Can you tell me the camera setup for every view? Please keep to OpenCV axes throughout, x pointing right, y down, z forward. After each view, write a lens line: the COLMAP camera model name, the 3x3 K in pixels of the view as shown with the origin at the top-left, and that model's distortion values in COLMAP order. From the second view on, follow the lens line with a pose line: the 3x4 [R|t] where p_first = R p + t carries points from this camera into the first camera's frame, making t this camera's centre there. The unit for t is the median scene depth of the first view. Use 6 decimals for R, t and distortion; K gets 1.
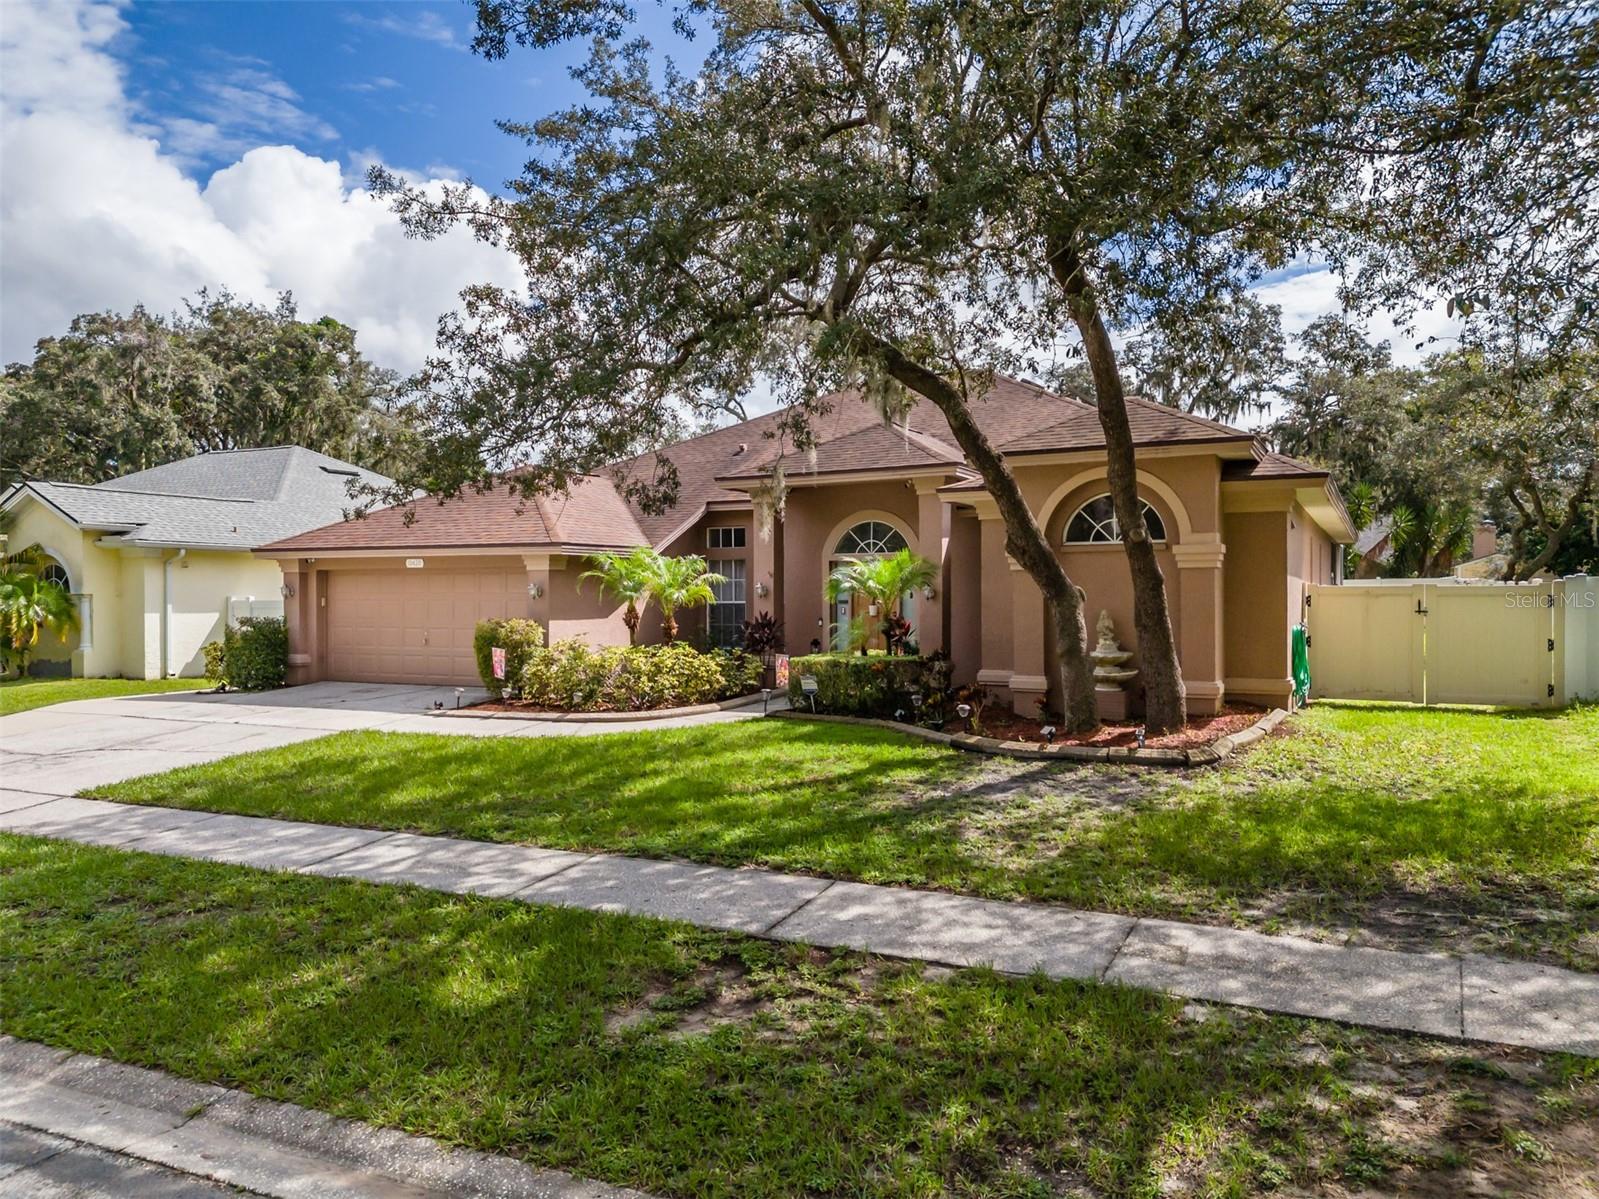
lens RADIAL K [[1171.1, 0, 799.5], [0, 1171.1, 599.5], [0, 0, 1]] dist [0.063082, -0.003991]
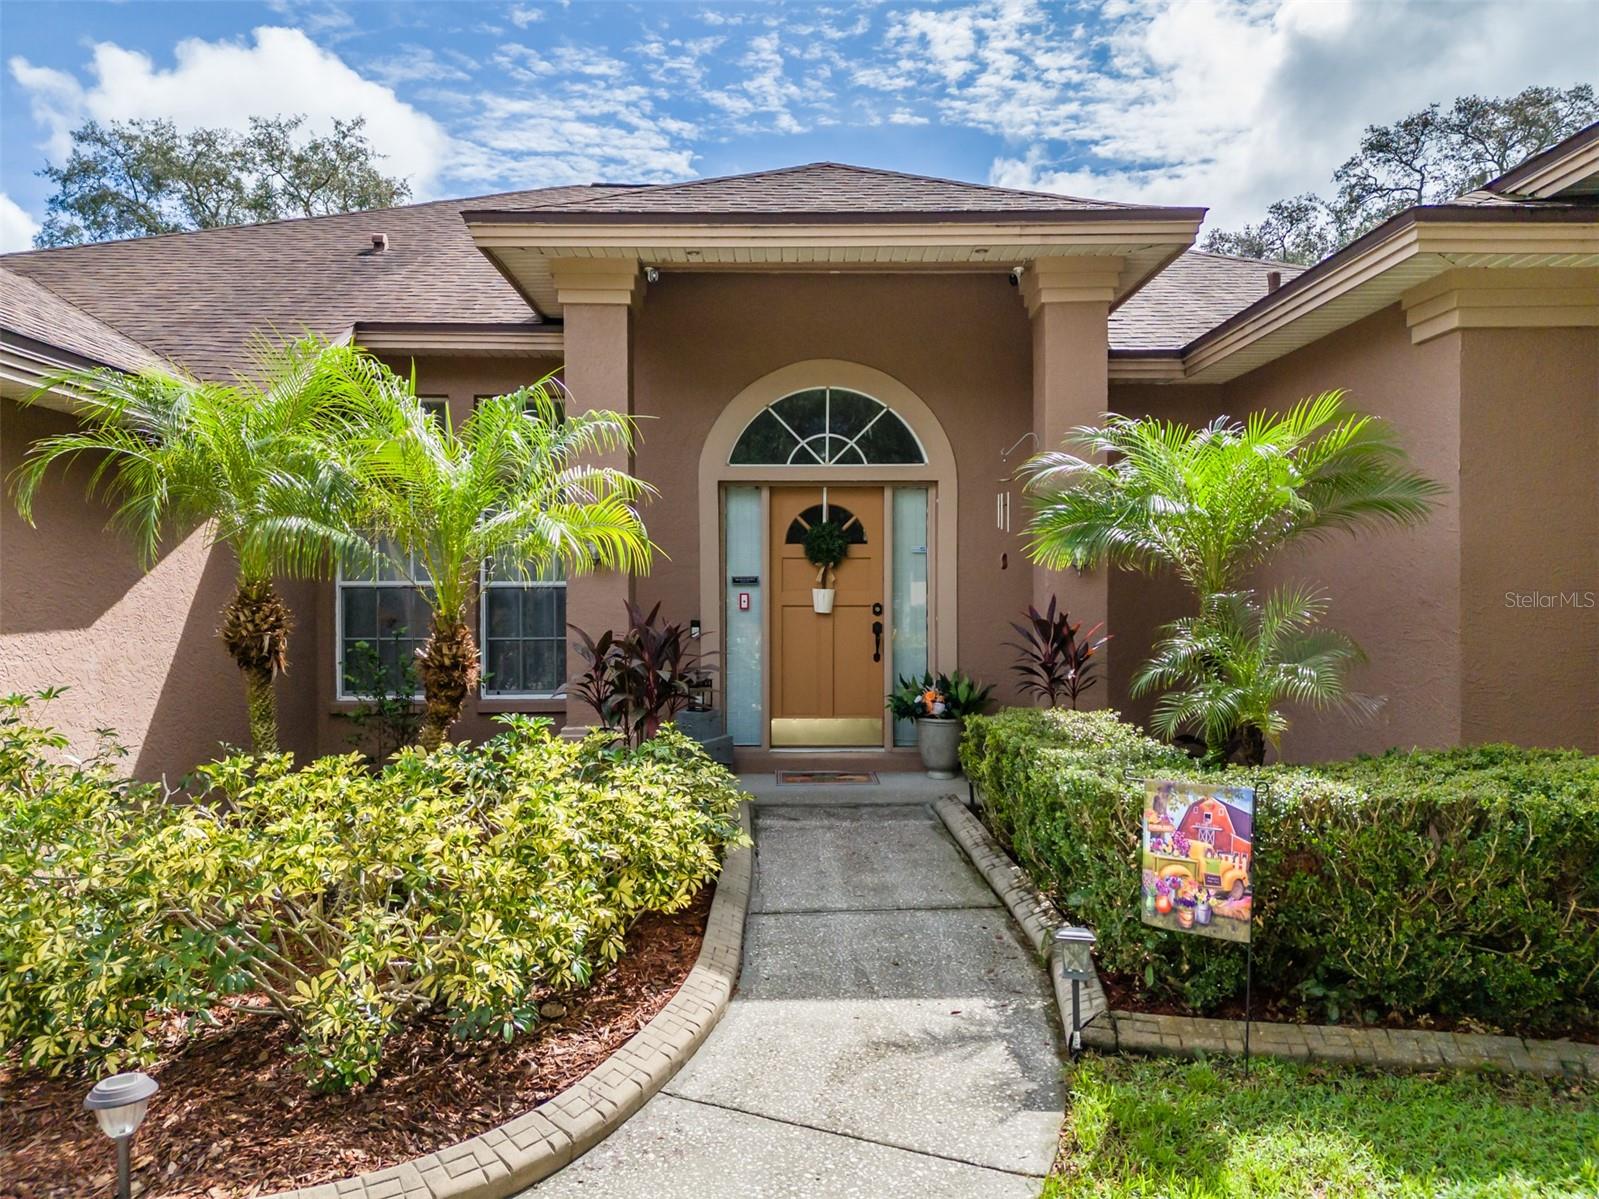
lens RADIAL K [[1171.1, 0, 799.5], [0, 1171.1, 599.5], [0, 0, 1]] dist [0.063082, -0.003991]
pose [[0.886867, -0.004412, 0.462003, -0.164456], [0.005142, 0.999987, -0.000321, 0.010506], [-0.461996, 0.002660, 0.886878, 0.730930]]
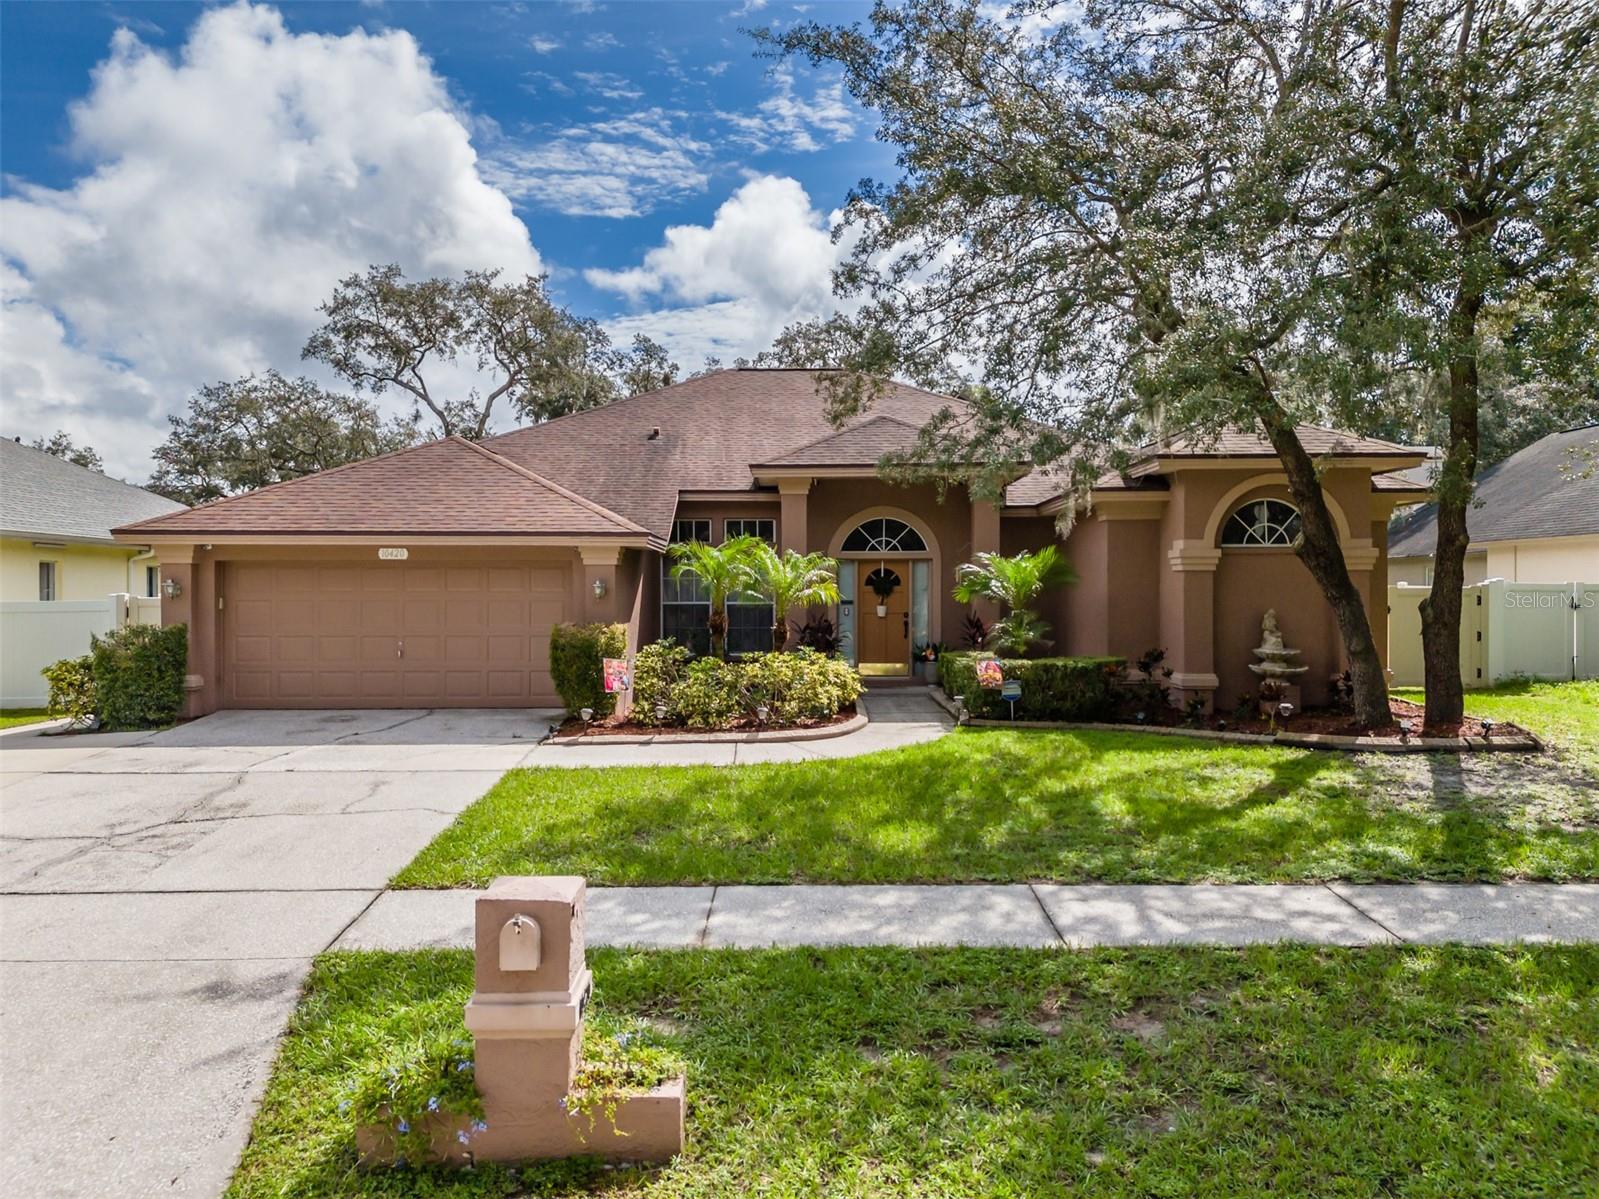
lens RADIAL K [[1171.1, 0, 799.5], [0, 1171.1, 599.5], [0, 0, 1]] dist [0.063082, -0.003991]
pose [[0.890002, -0.000726, 0.455955, -0.506271], [0.001197, 0.999999, -0.000743, 0.000555], [-0.455954, 0.001207, 0.890002, 0.206194]]
